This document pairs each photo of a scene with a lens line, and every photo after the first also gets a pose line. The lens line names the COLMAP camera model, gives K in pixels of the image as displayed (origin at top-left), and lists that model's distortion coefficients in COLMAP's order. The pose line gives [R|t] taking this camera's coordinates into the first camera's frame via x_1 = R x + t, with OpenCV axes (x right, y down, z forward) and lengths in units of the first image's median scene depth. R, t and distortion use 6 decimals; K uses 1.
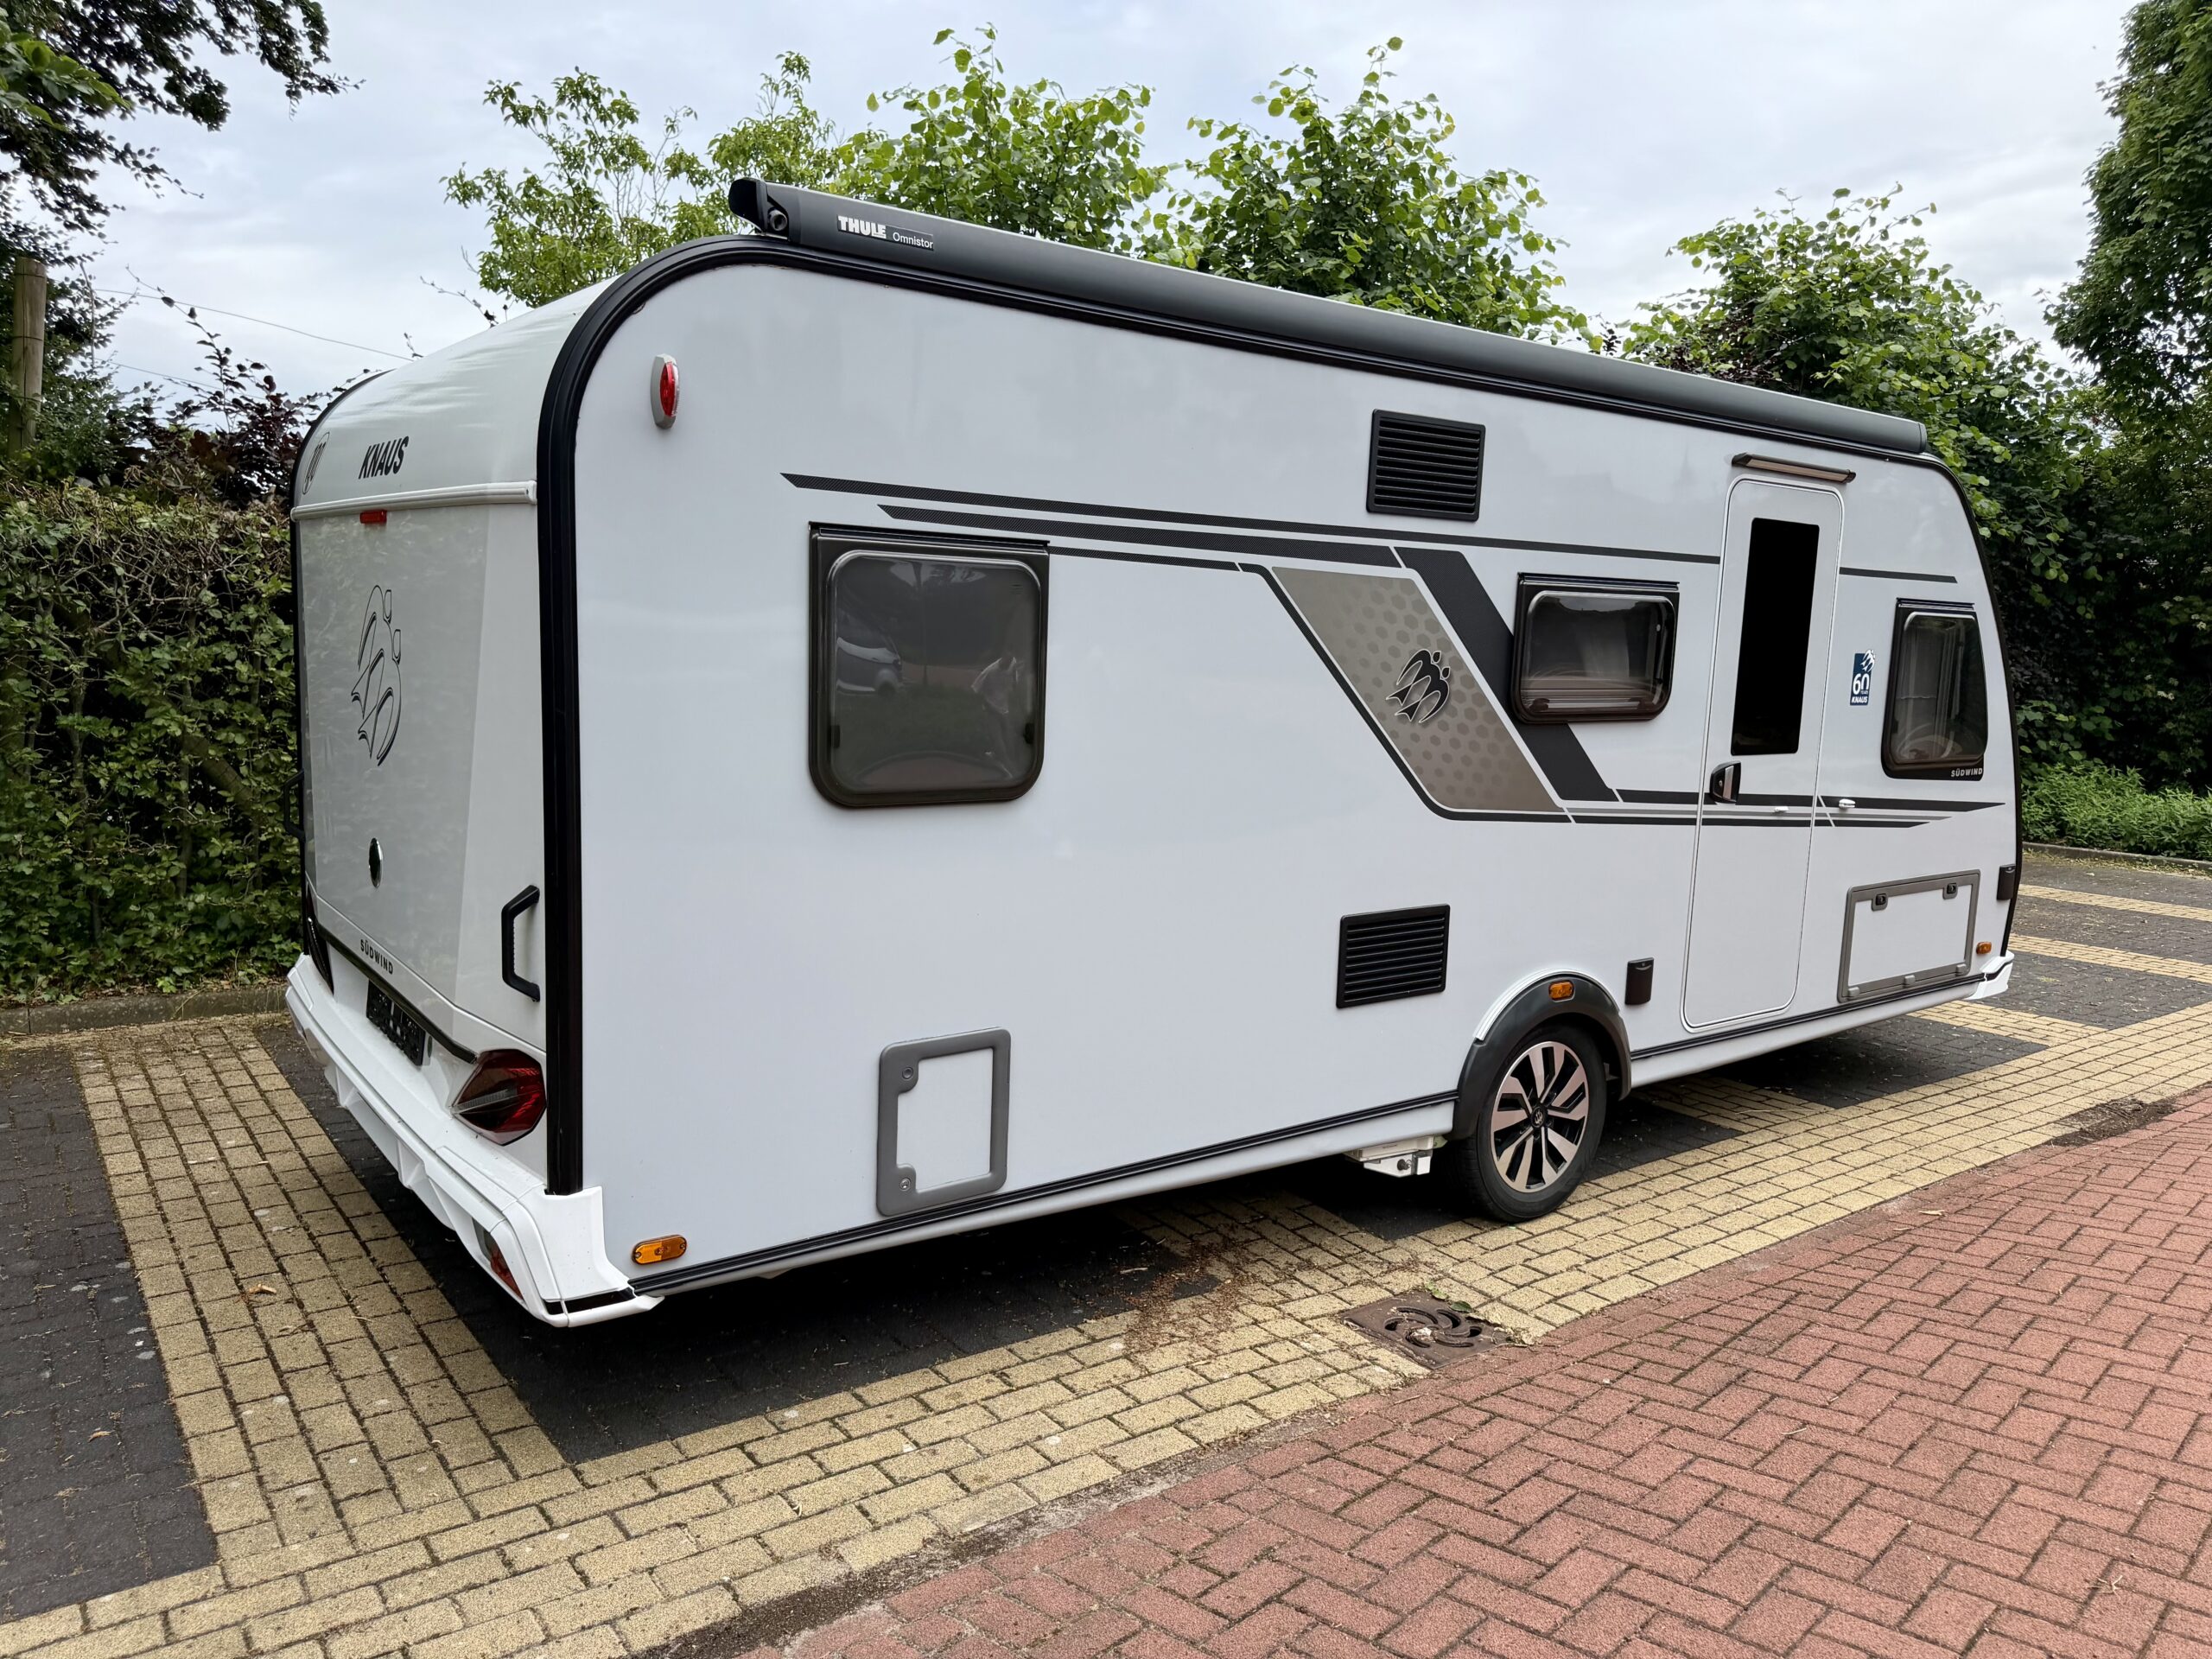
lens RADIAL K [[1586.8, 0, 1099.1], [0, 1586.8, 822.9], [0, 0, 1]] dist [0.030484, -0.032690]
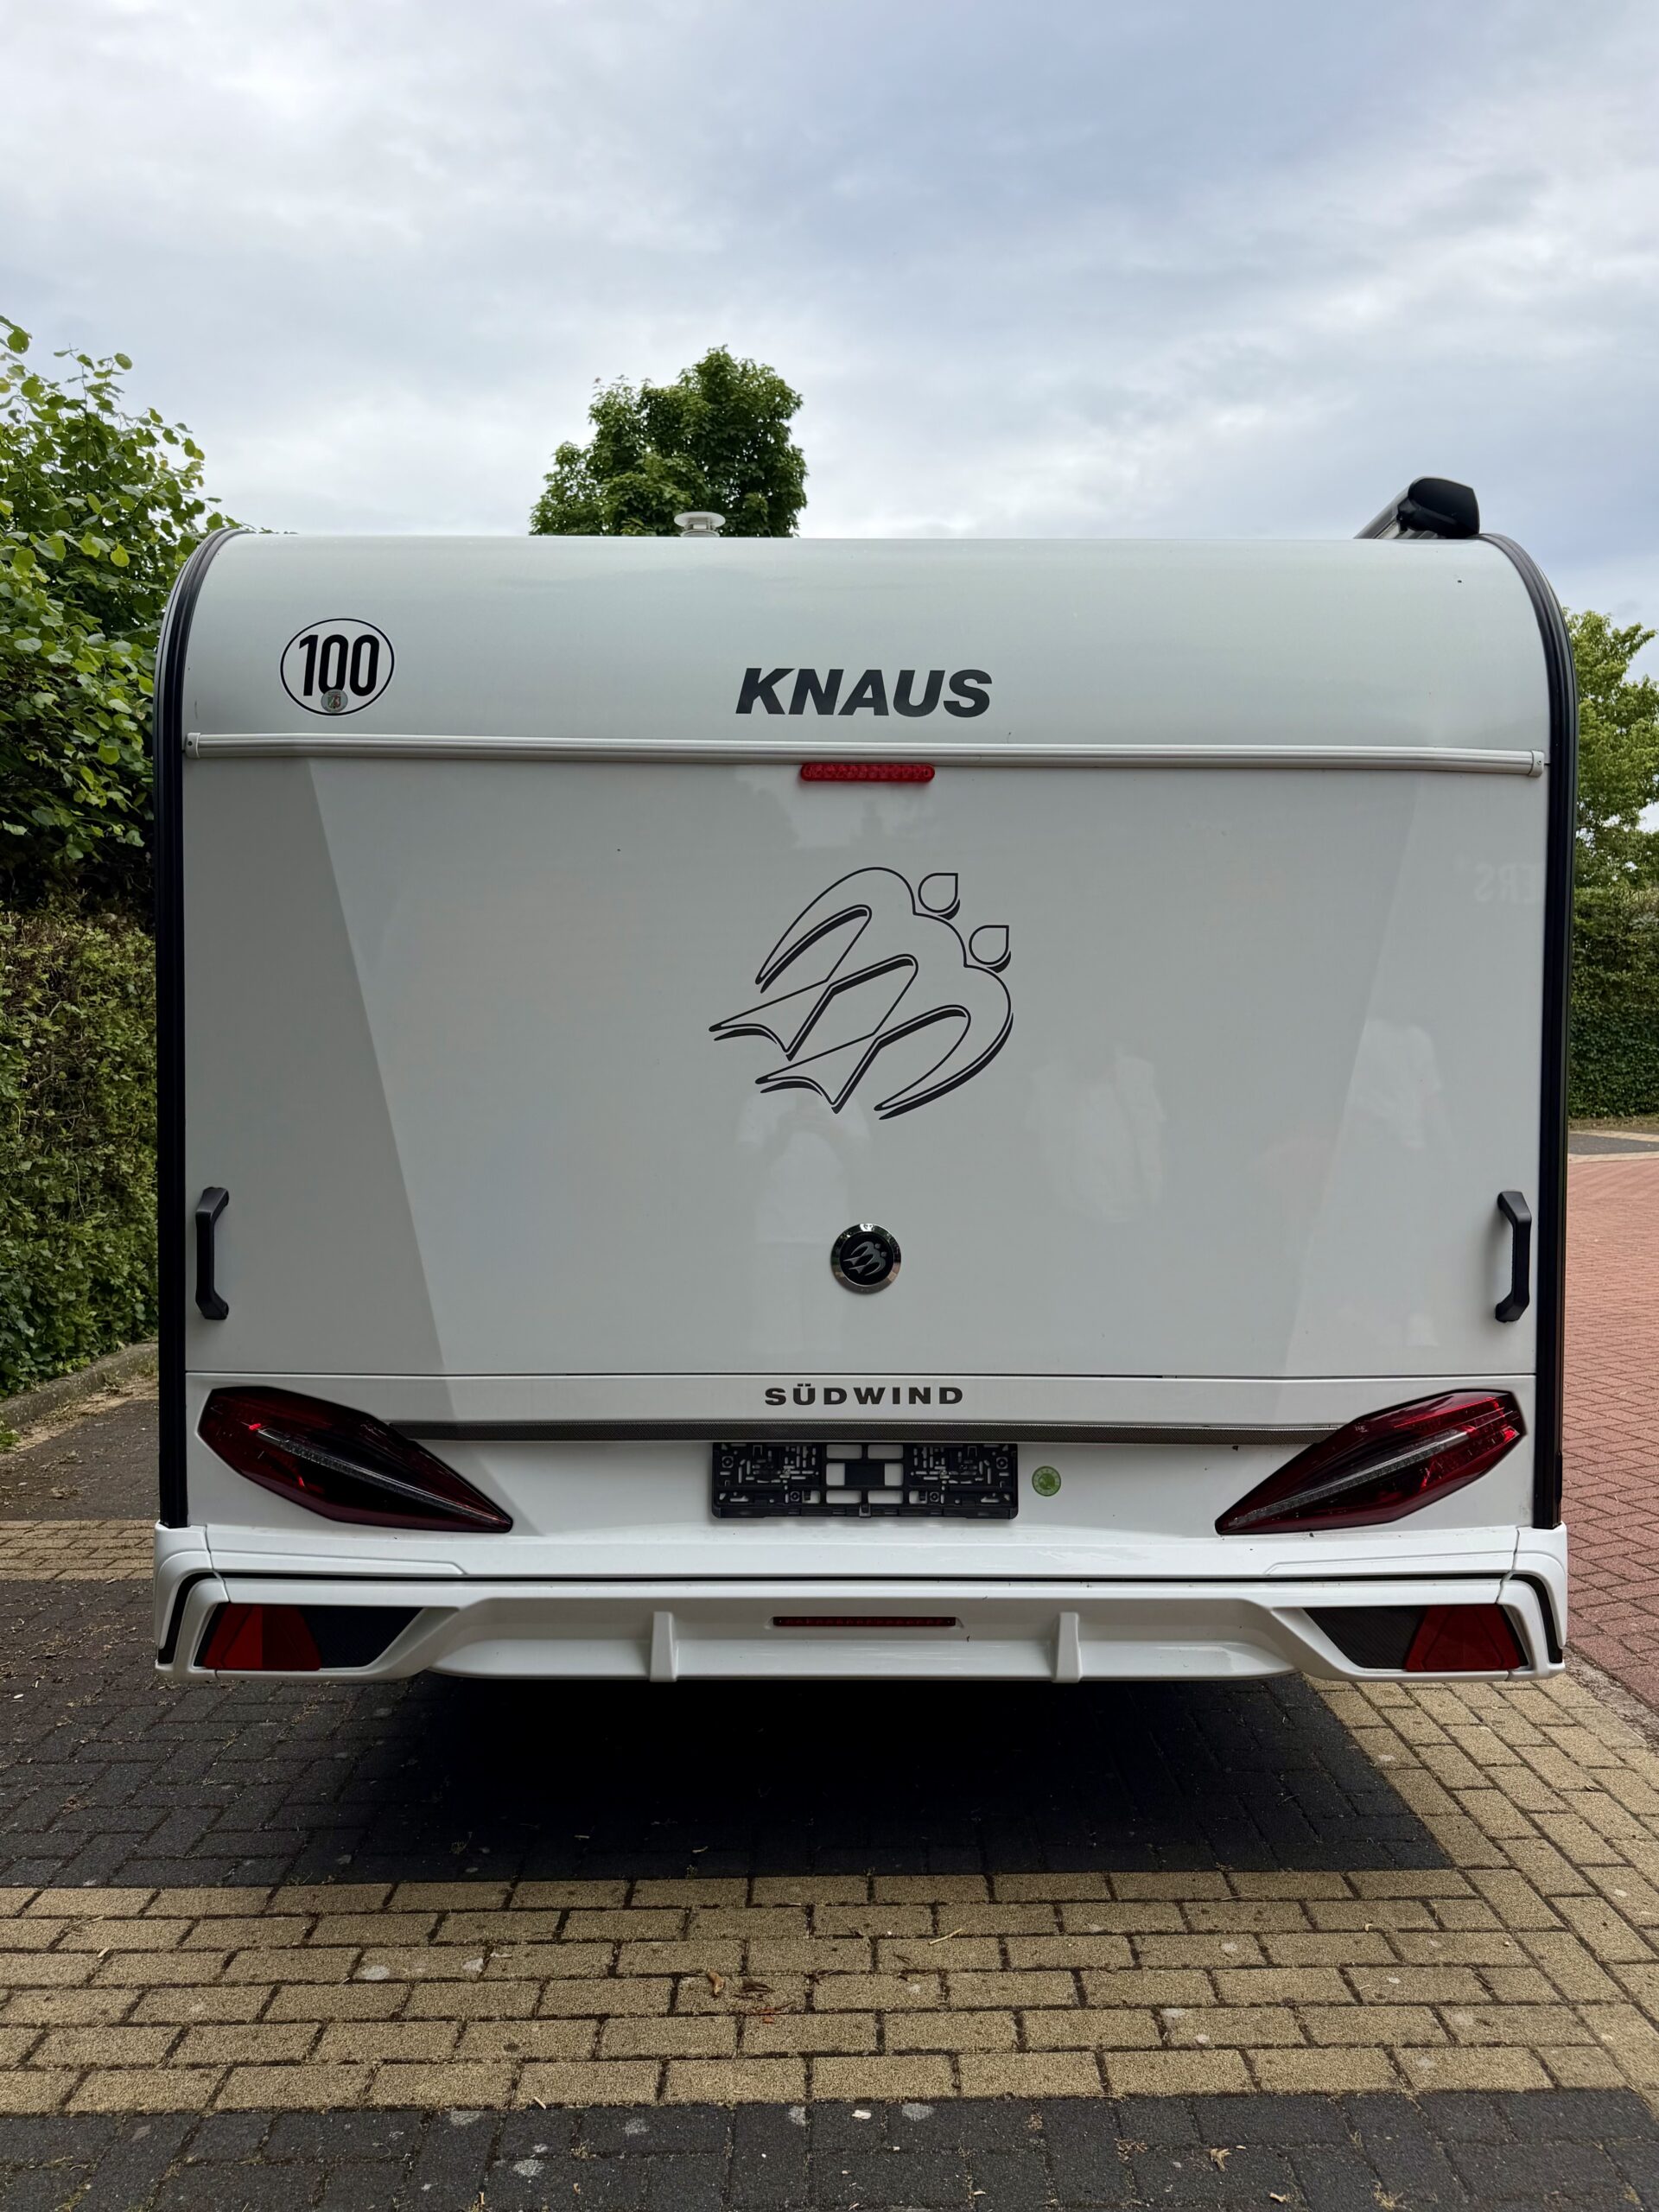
lens RADIAL K [[1586.8, 0, 850.0], [0, 1586.8, 1095.8], [0, 0, 1]] dist [0.030484, -0.032690]
pose [[0.577263, -0.041293, 0.815514, -0.806082], [0.123046, 0.991715, -0.036883, -0.015953], [-0.807234, 0.121637, 0.577561, 0.472917]]
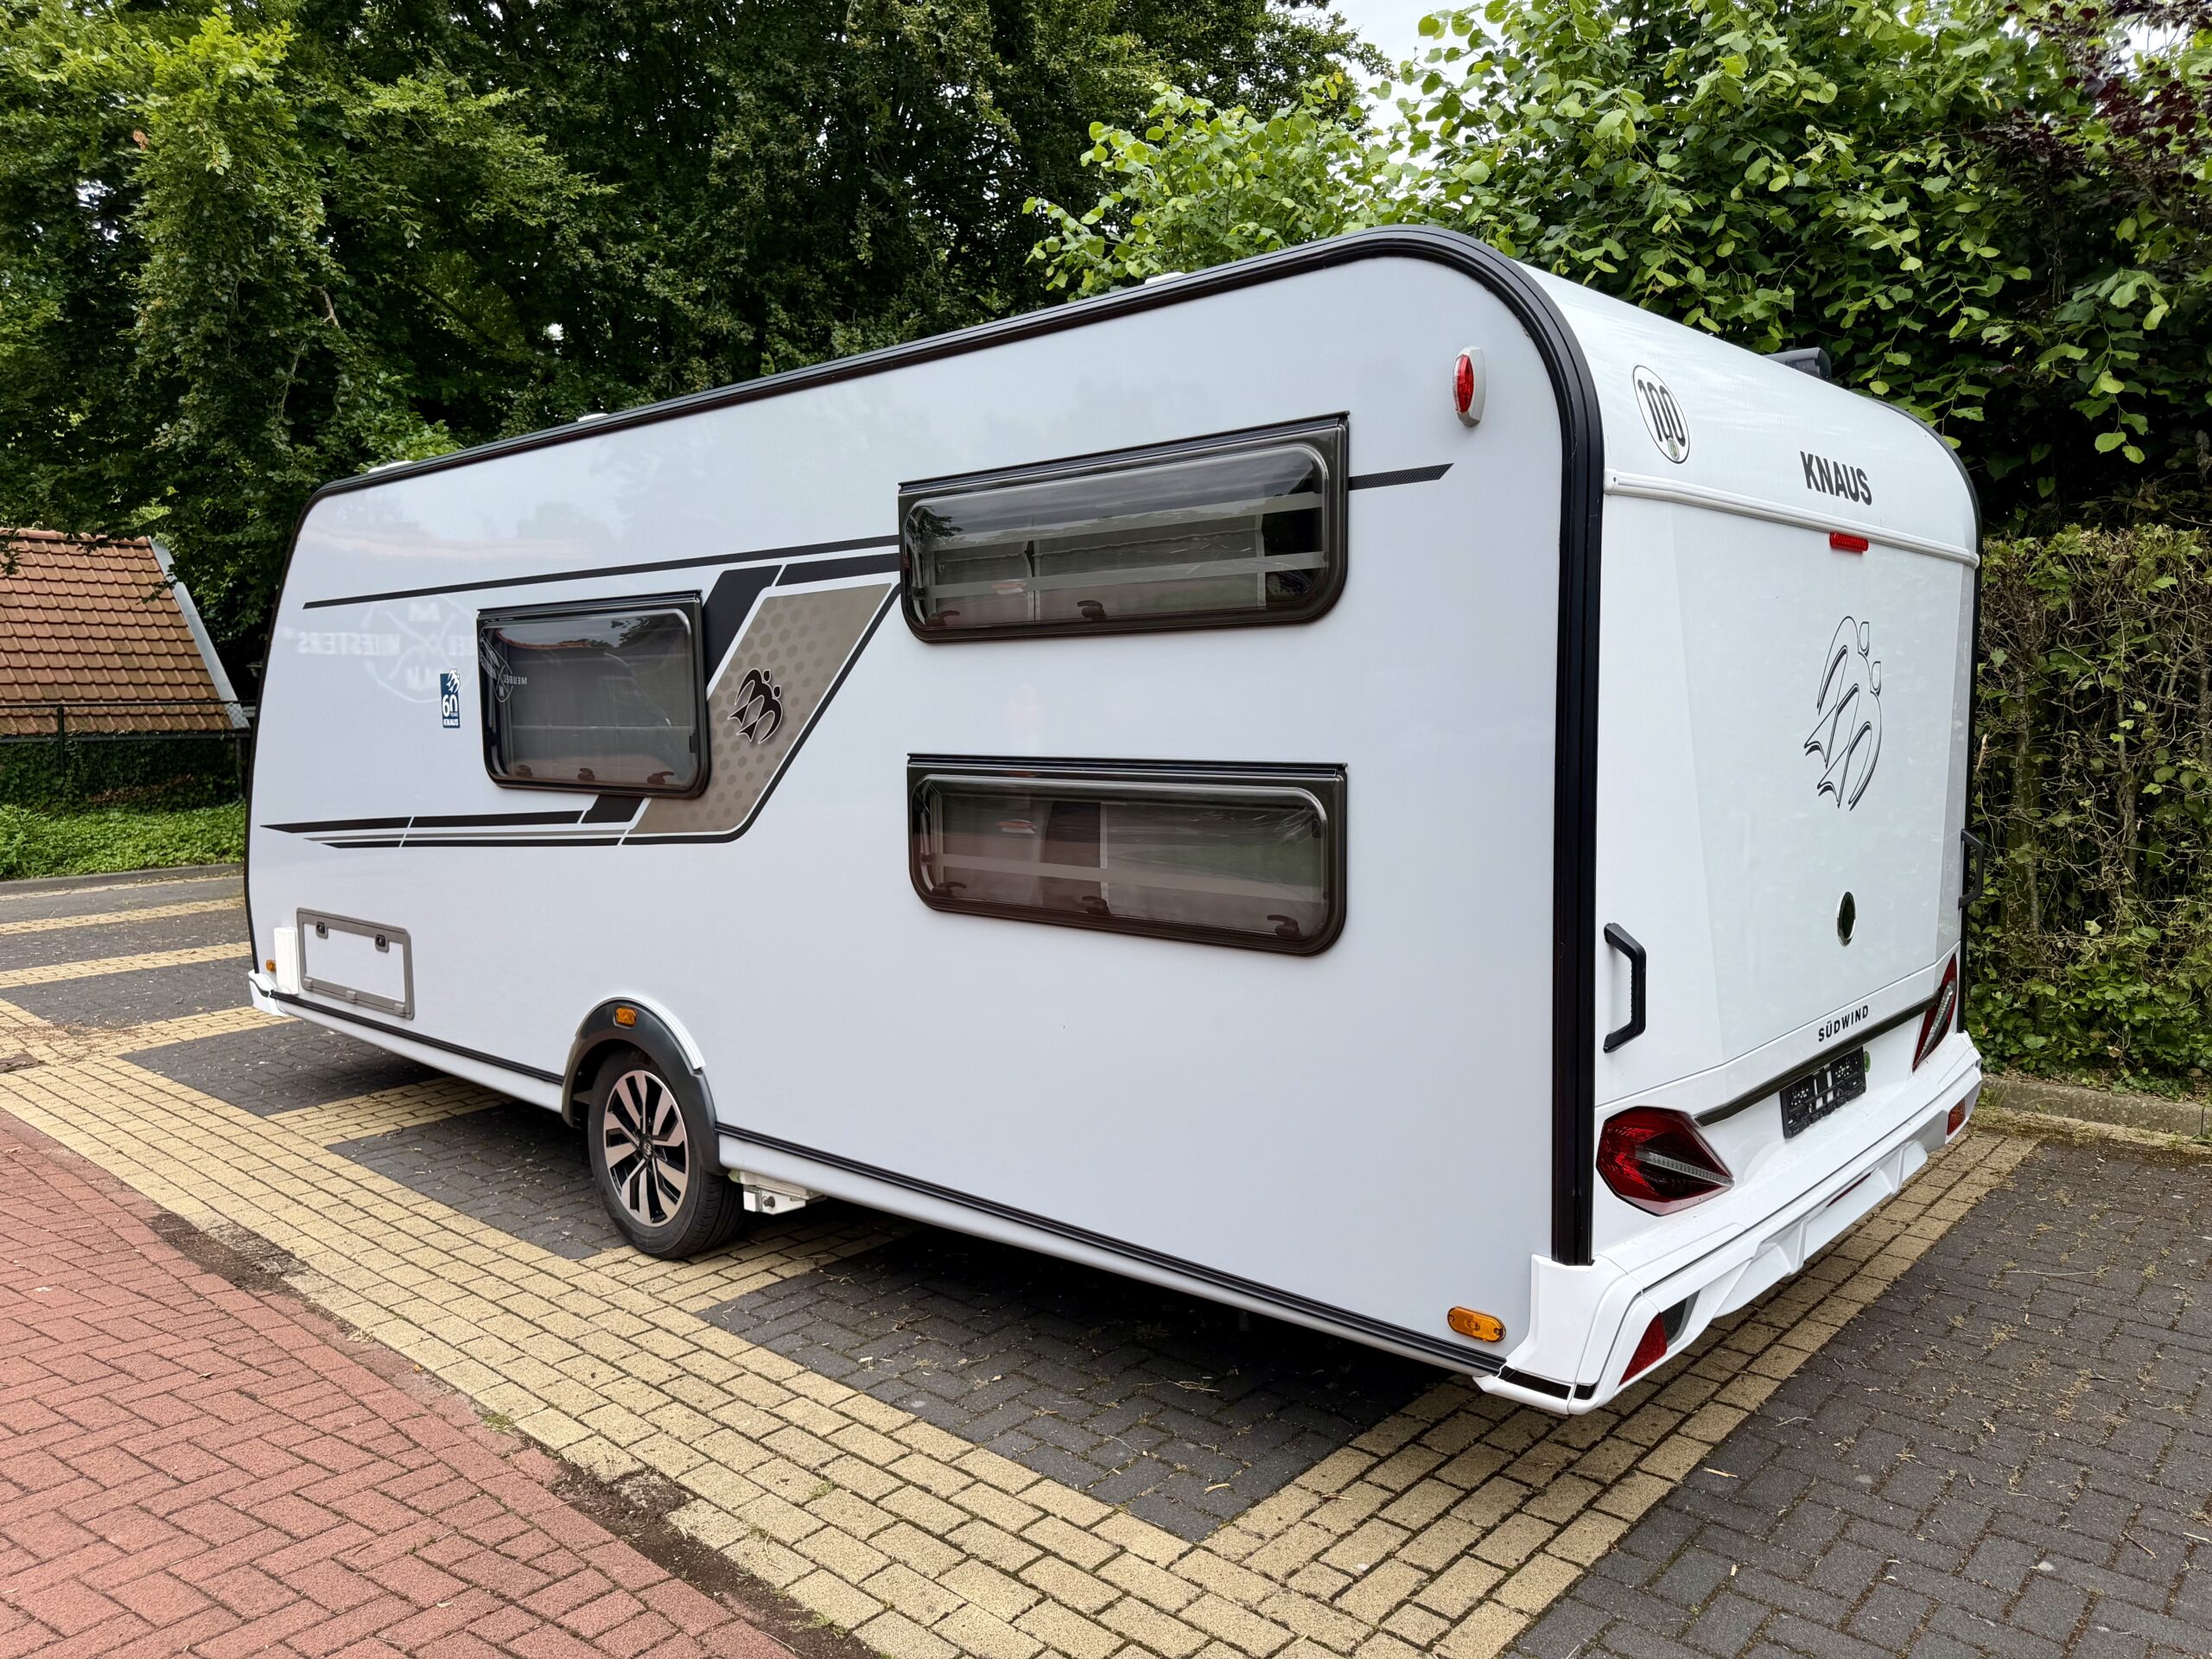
lens RADIAL K [[1586.8, 0, 1111.8], [0, 1586.8, 828.5], [0, 0, 1]] dist [0.030484, -0.032690]
pose [[0.183062, 0.060290, -0.981251, 1.875064], [-0.080720, 0.995669, 0.046117, -0.122121], [0.979782, 0.070765, 0.187136, 1.600944]]
